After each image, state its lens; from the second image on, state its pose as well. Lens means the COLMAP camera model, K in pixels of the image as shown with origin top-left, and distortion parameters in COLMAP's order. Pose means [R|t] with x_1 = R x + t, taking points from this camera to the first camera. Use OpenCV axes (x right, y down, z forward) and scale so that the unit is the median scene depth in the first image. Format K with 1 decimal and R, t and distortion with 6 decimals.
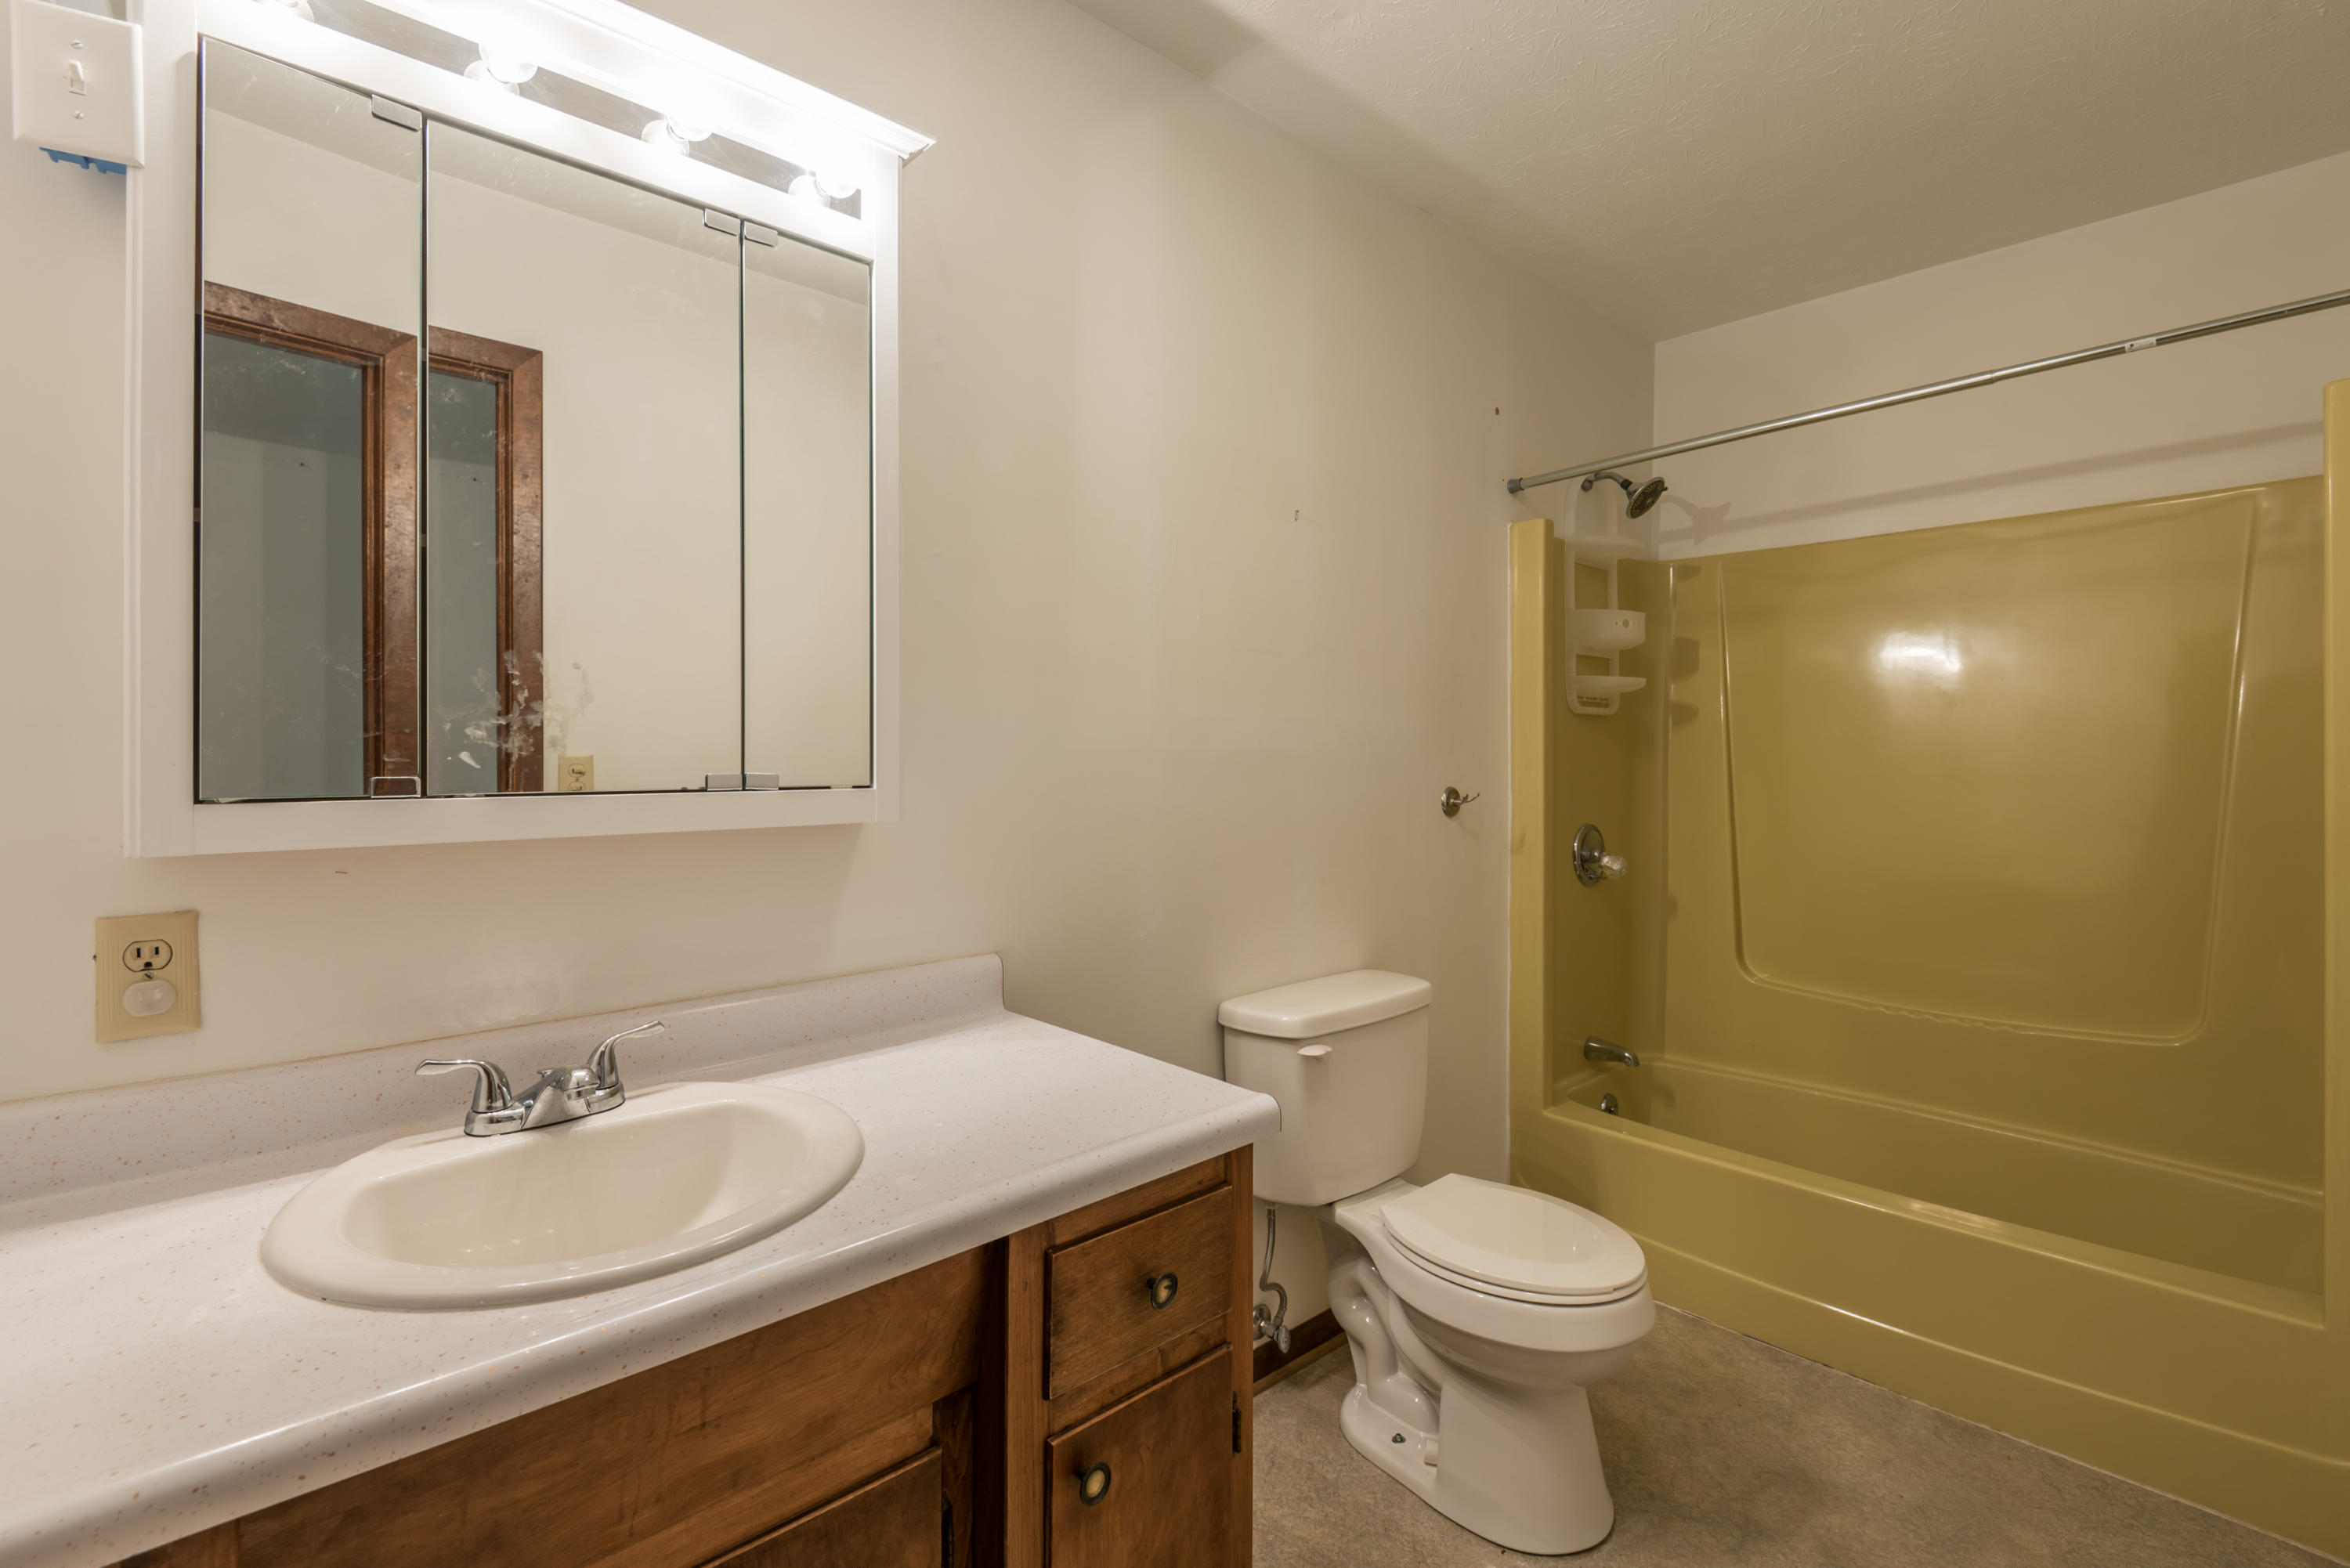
lens RADIAL K [[1051.9, 0, 1174.0], [0, 1051.9, 776.2], [0, 0, 1]] dist [0.002714, -0.000575]
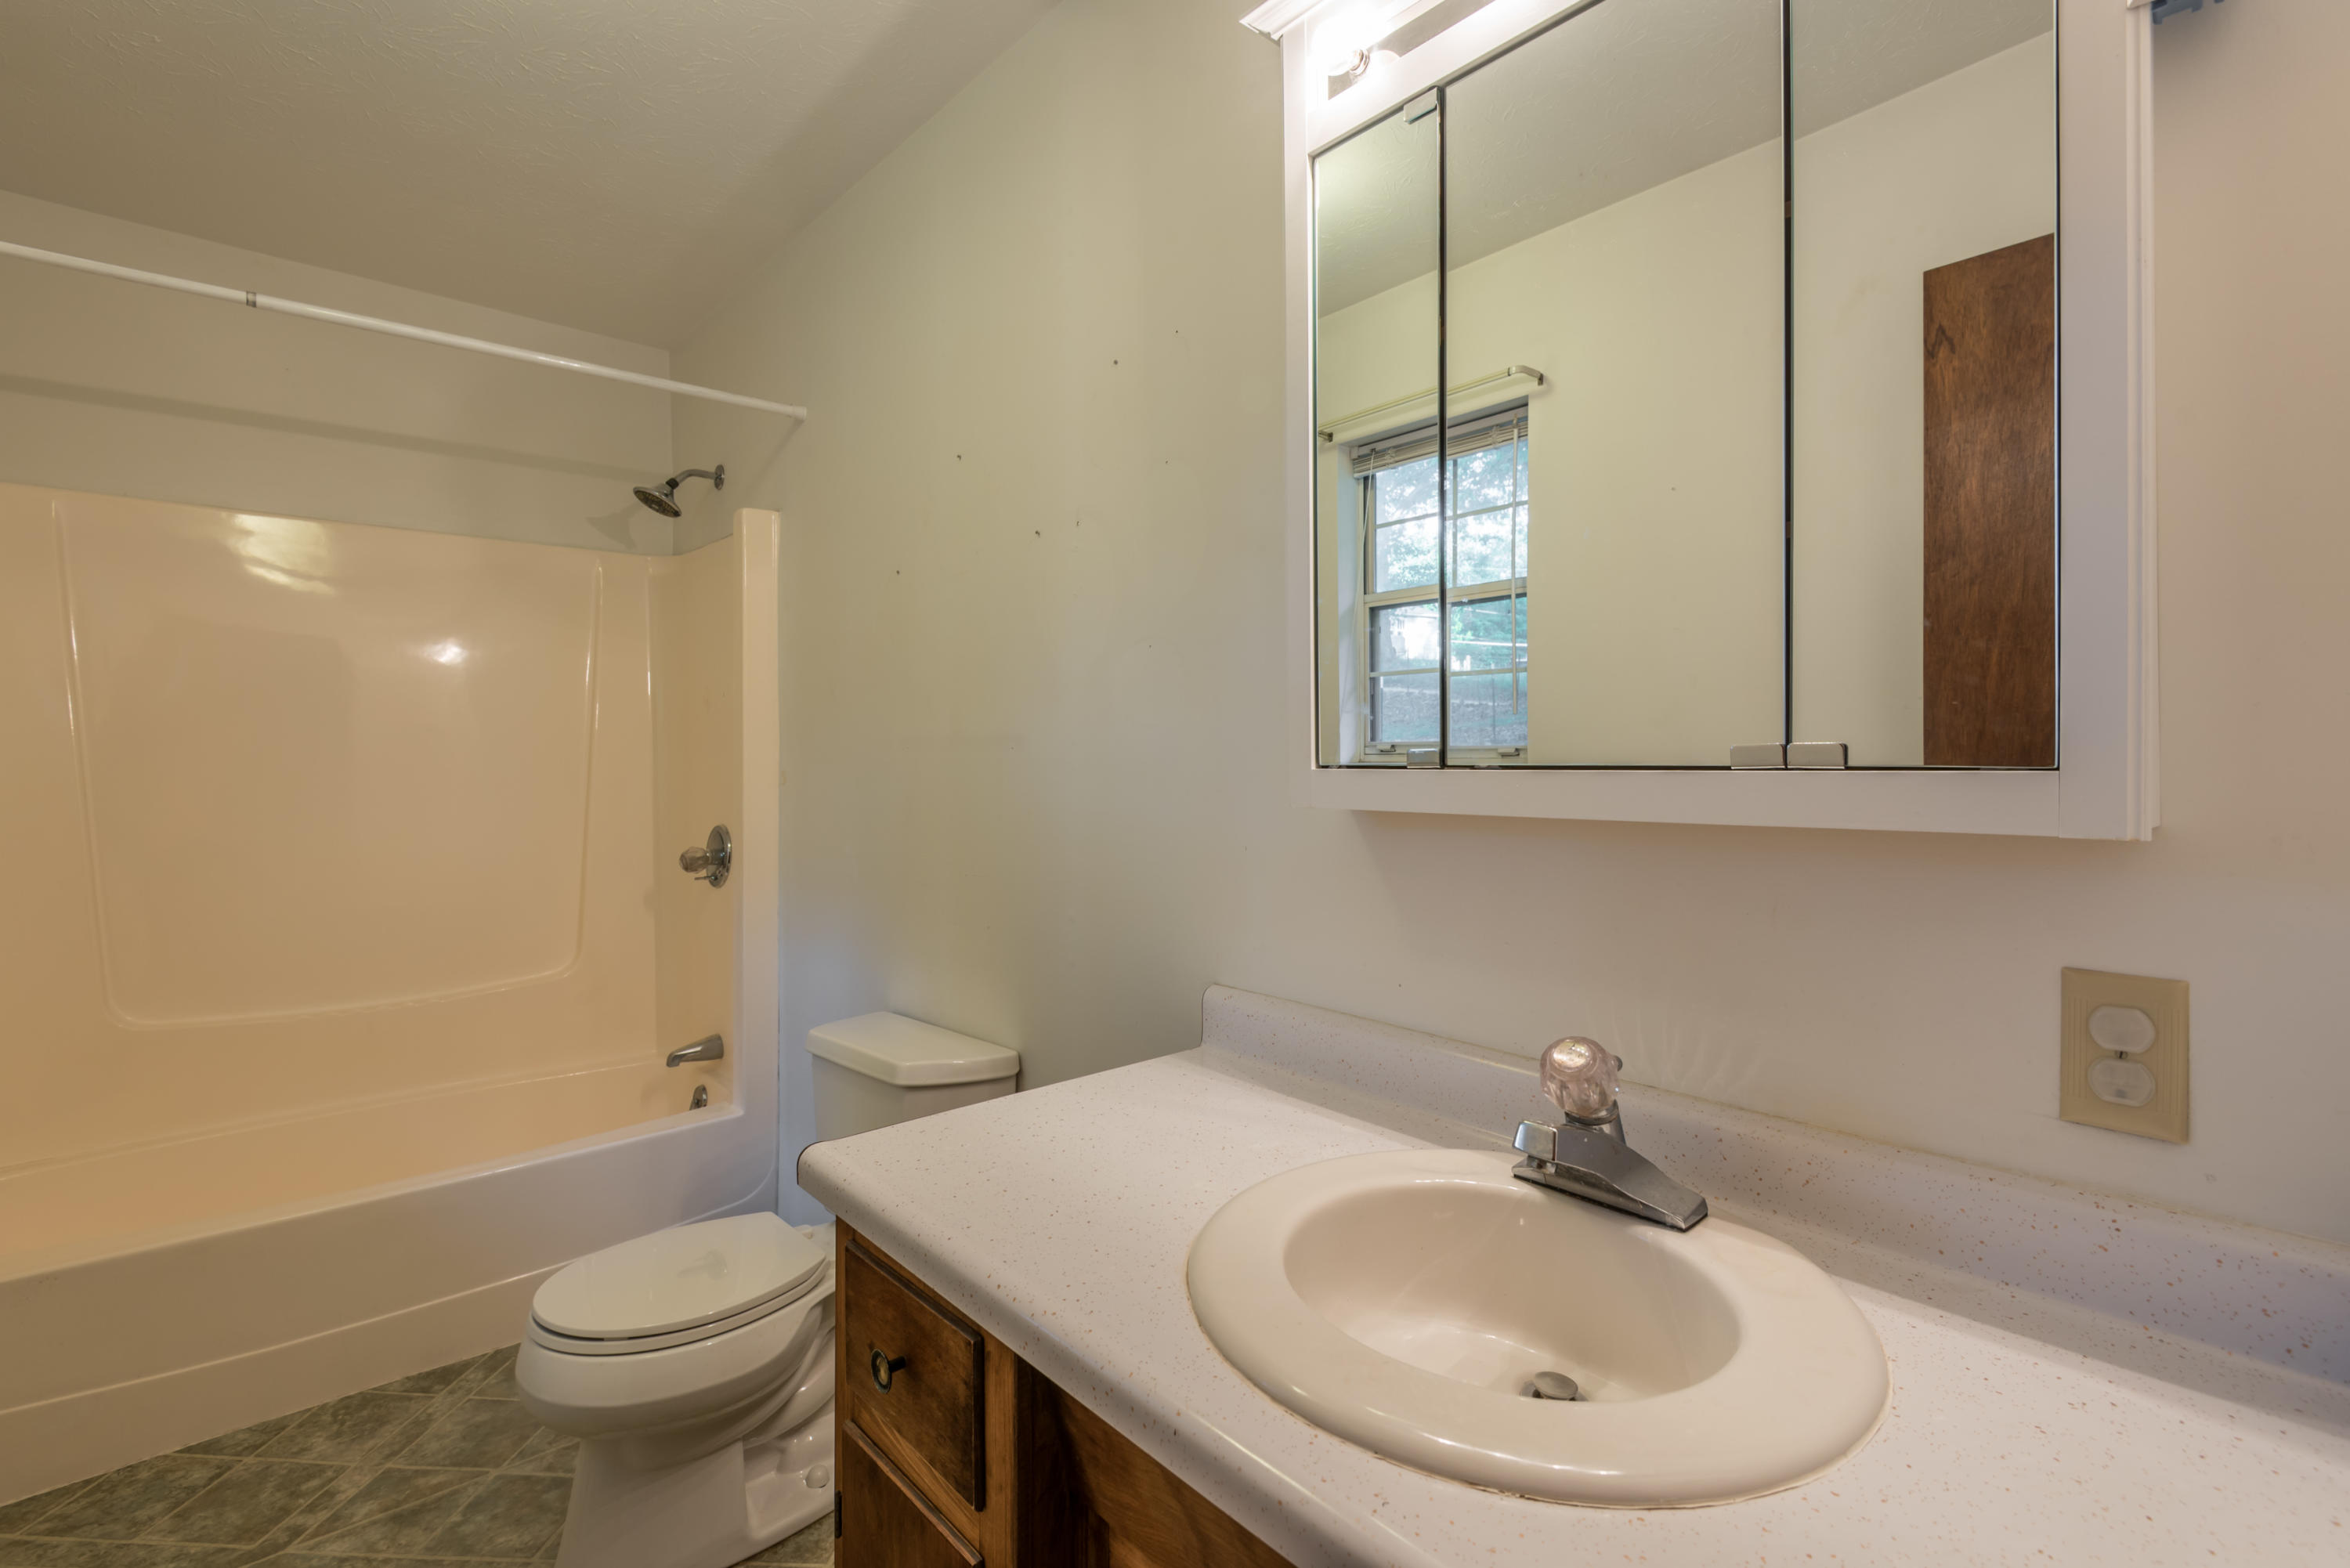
lens RADIAL K [[1069.9, 0, 1179.8], [0, 1069.9, 733.7], [0, 0, 1]] dist [0.000315, -0.000170]
pose [[0.000575, -0.005547, -0.999984, 0.204936], [0.002017, 0.999983, -0.005546, -0.005007], [0.999998, -0.002014, 0.000586, 0.790954]]
